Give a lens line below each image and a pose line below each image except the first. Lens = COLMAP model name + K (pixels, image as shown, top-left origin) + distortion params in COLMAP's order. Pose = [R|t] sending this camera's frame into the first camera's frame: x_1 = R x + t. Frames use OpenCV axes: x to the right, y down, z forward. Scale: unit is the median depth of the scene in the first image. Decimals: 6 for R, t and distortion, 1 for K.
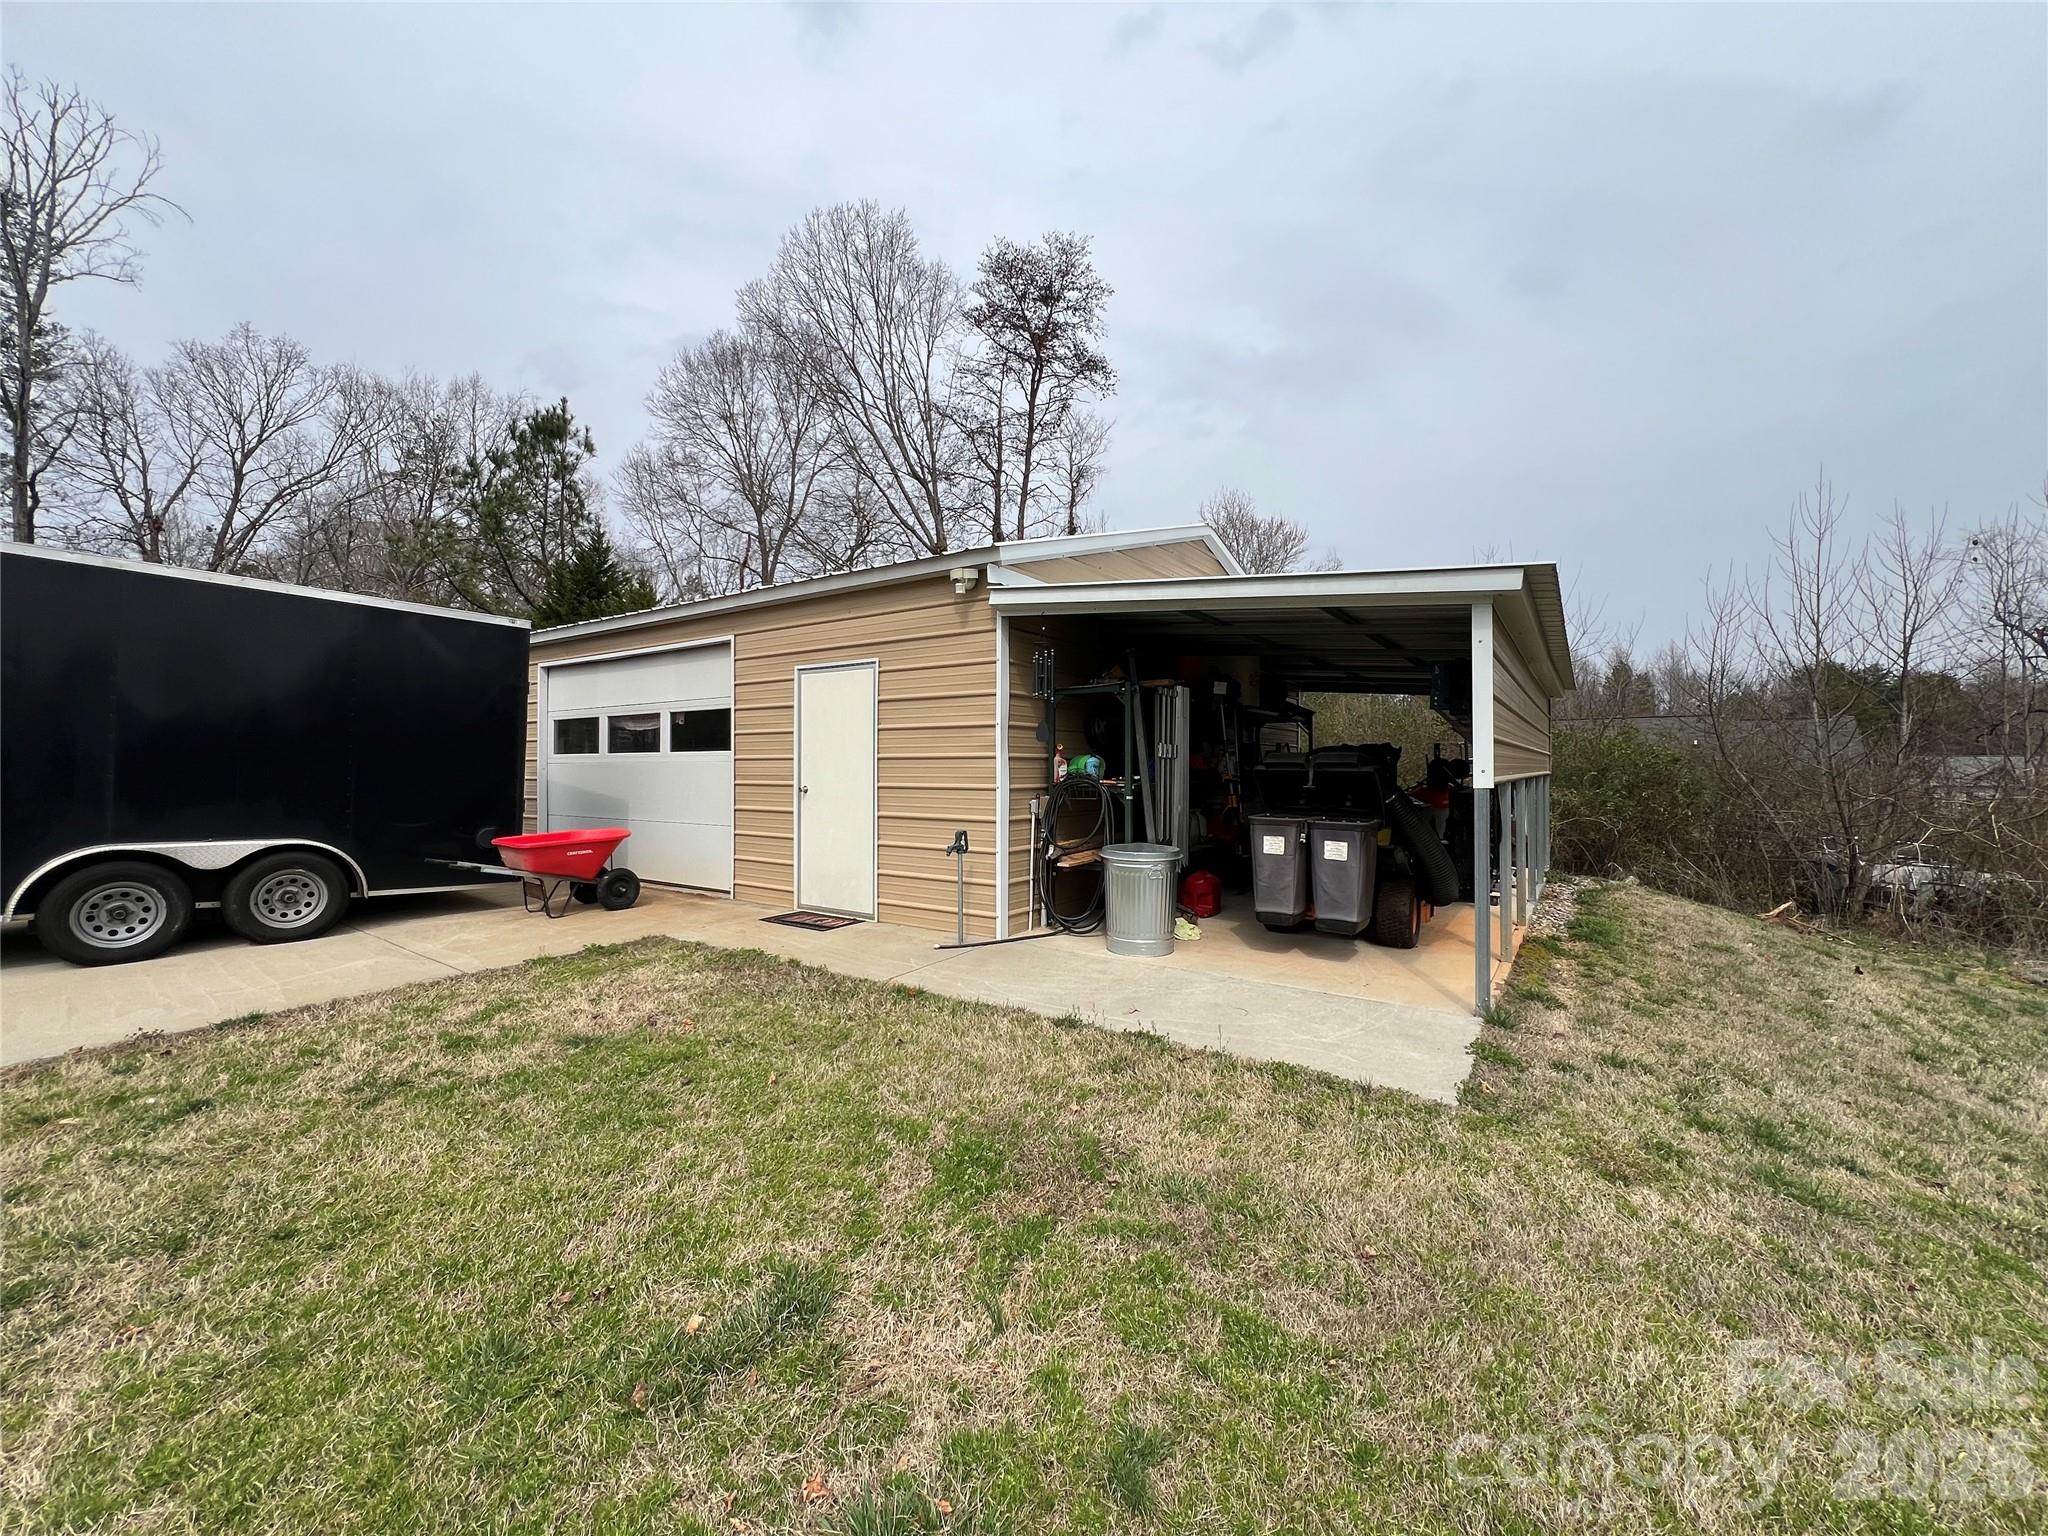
lens RADIAL K [[840.9, 0, 1024.0], [0, 840.9, 768.0], [0, 0, 1]] dist [-0.000209, -0.000045]
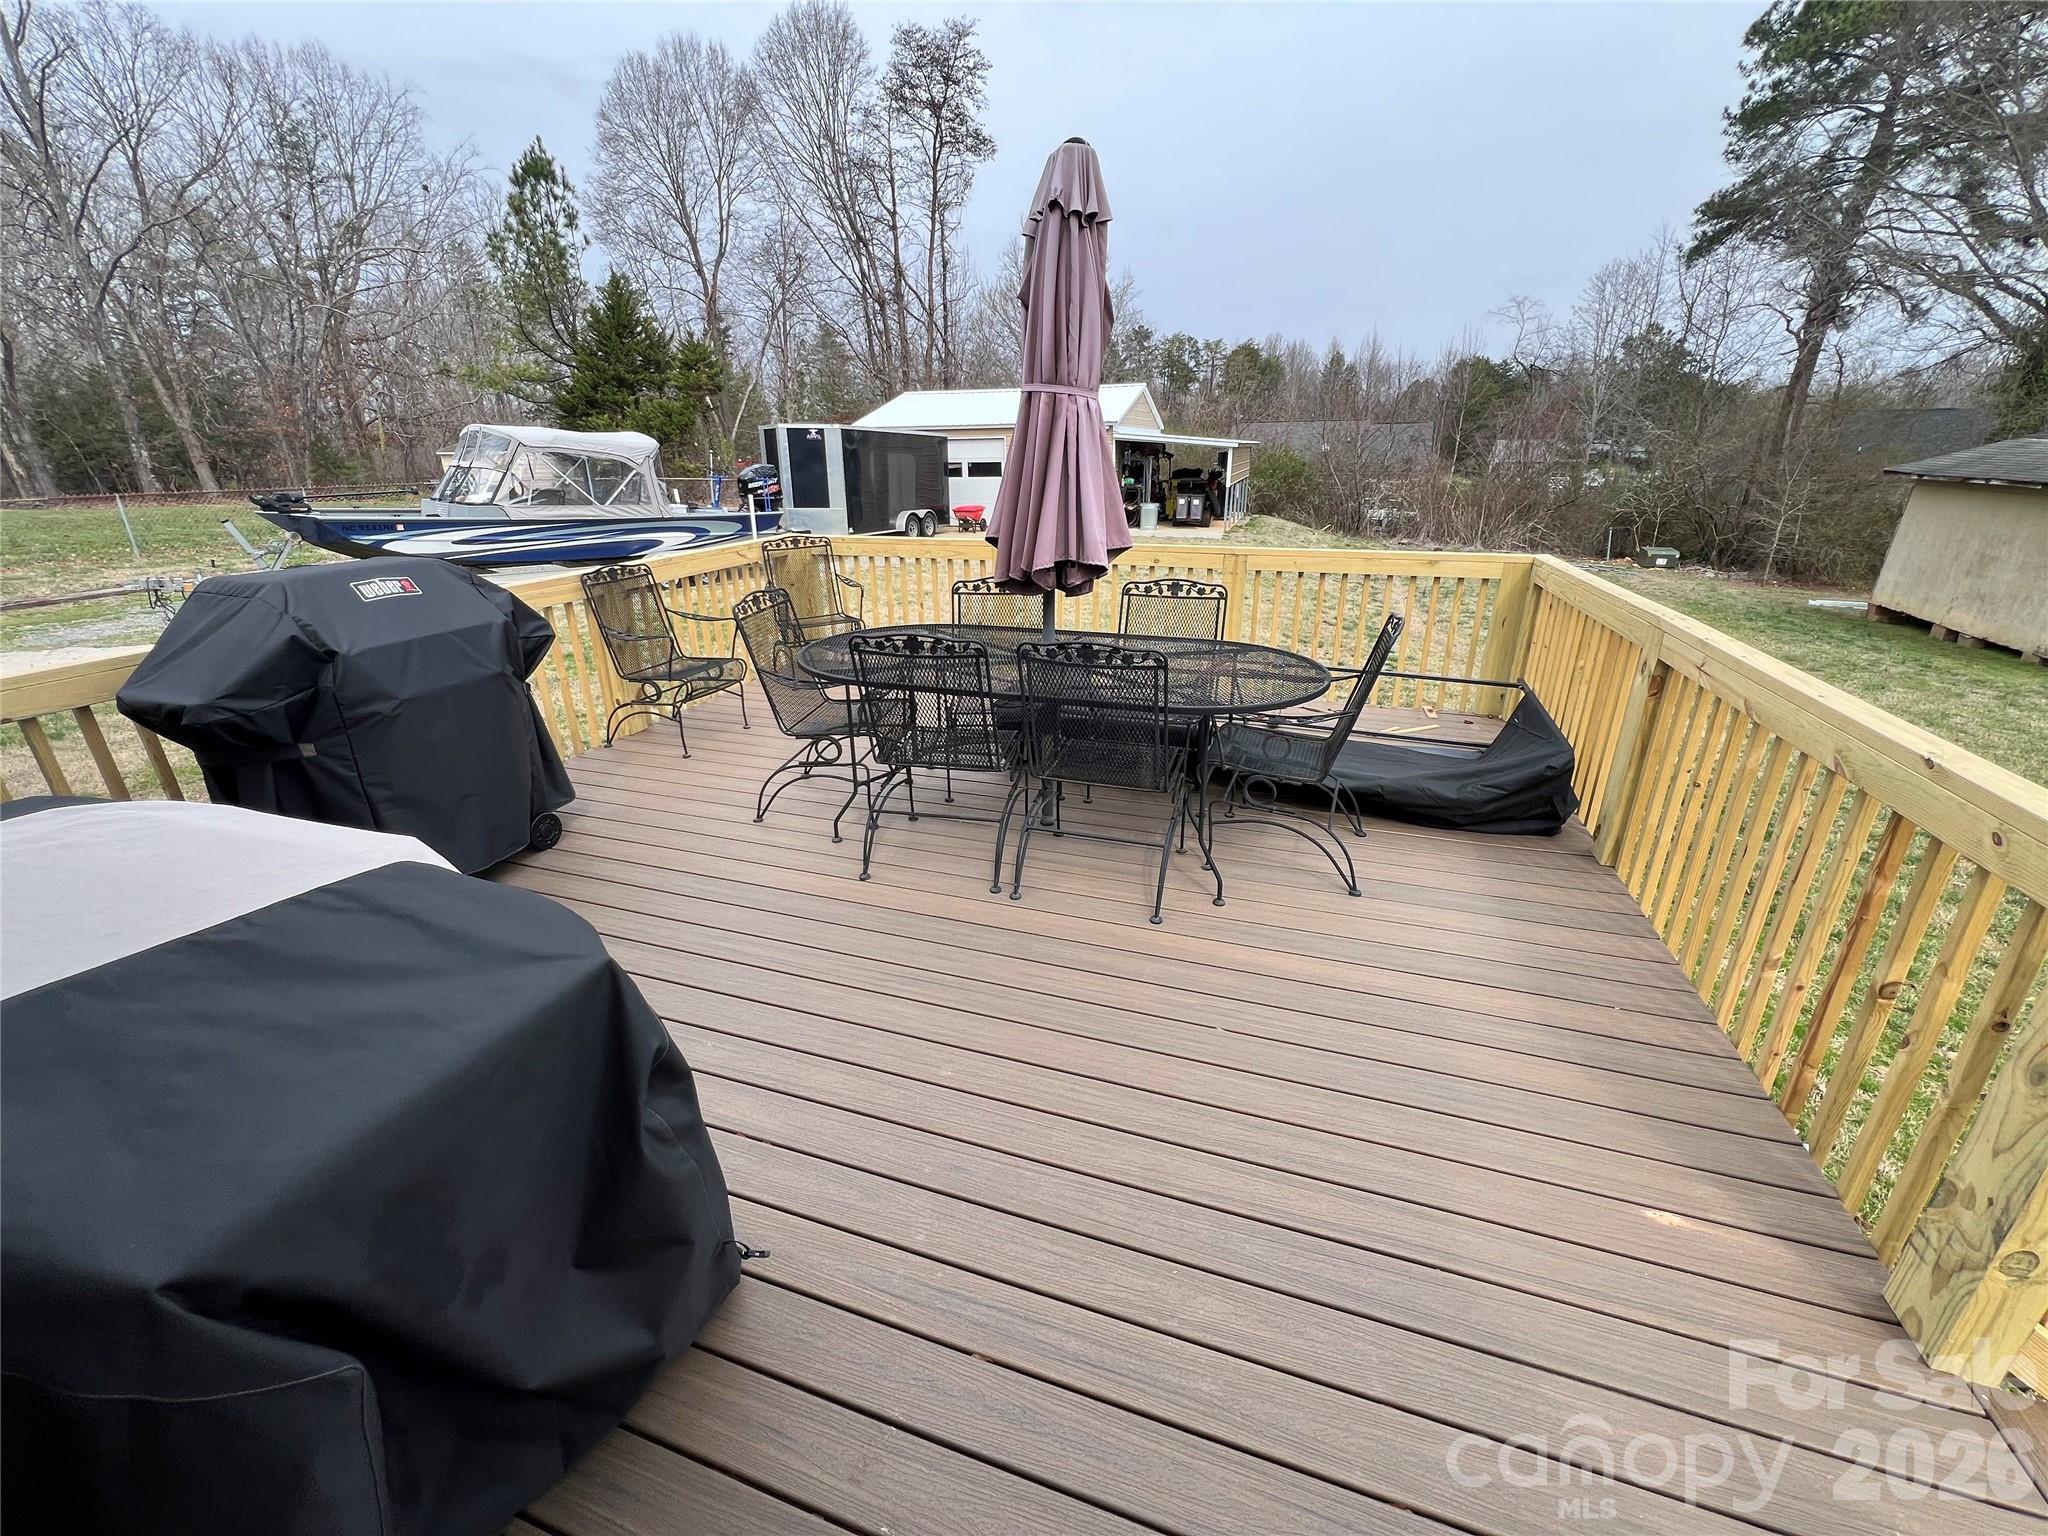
lens RADIAL K [[828.2, 0, 1024.0], [0, 828.2, 768.0], [0, 0, 1]] dist [-0.000454, -0.000040]
pose [[0.961477, -0.110697, 0.251612, -0.561288], [0.012920, 0.932518, 0.360892, -0.058400], [-0.274582, -0.343739, 0.898025, -1.010525]]
